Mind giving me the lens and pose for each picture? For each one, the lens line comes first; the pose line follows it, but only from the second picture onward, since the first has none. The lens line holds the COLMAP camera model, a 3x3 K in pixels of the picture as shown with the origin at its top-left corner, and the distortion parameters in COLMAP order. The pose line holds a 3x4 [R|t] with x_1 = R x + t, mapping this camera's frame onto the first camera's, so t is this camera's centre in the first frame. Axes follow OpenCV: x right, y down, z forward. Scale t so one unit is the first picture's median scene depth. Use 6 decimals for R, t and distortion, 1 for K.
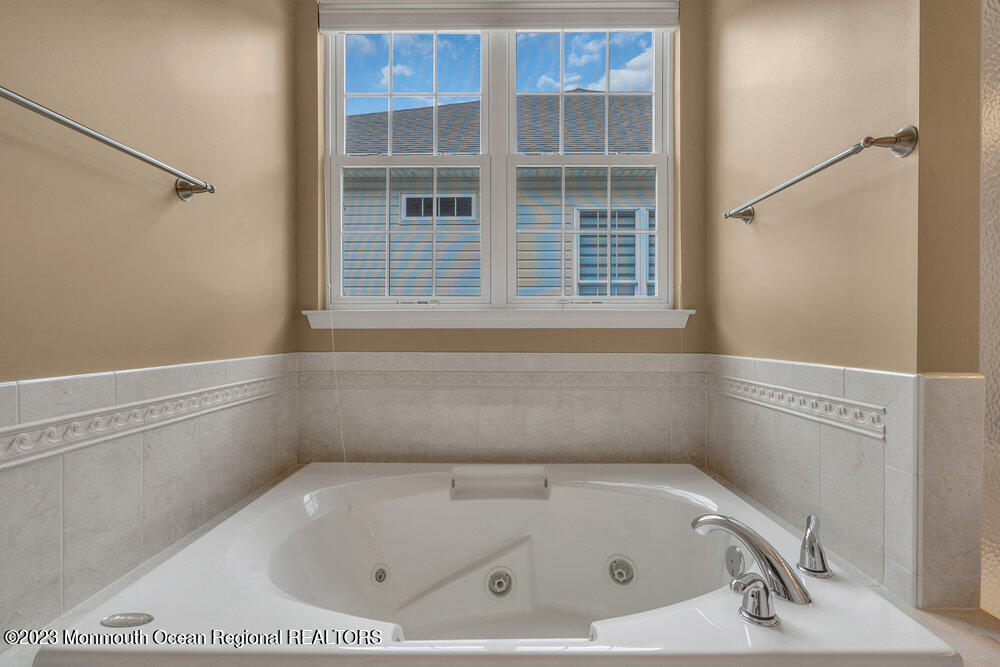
lens RADIAL K [[457.2, 0, 501.1], [0, 457.2, 332.5], [0, 0, 1]] dist [0.001651, 0.000953]
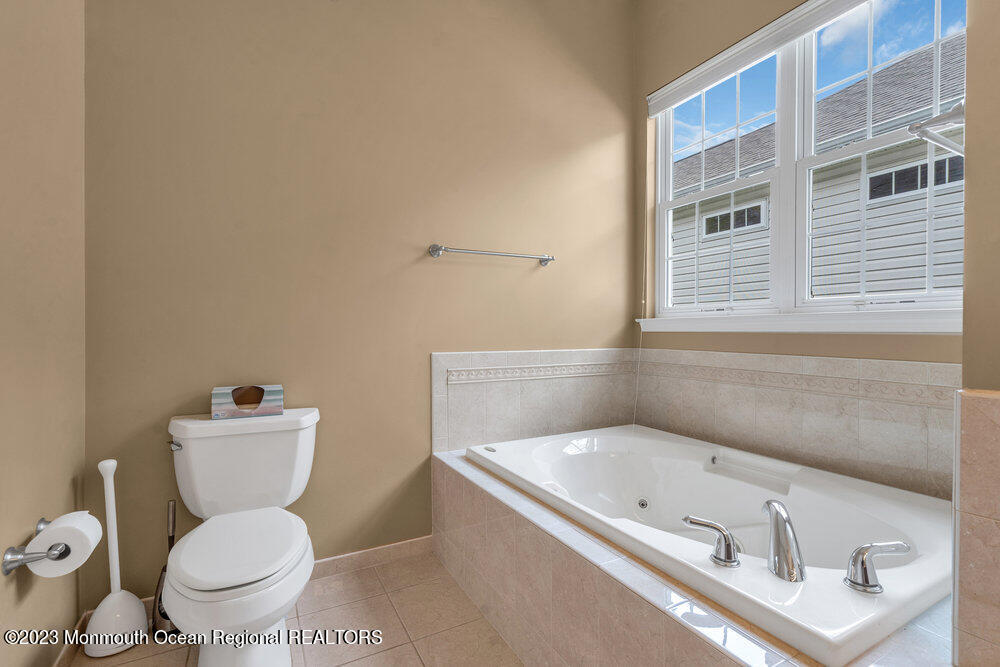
lens RADIAL K [[457.2, 0, 501.1], [0, 457.2, 332.5], [0, 0, 1]] dist [0.001651, 0.000953]
pose [[0.489354, 0.003231, -0.872079, 0.607224], [-0.004277, 0.999990, 0.001305, -0.005464], [0.872075, 0.003091, 0.489363, -0.073895]]
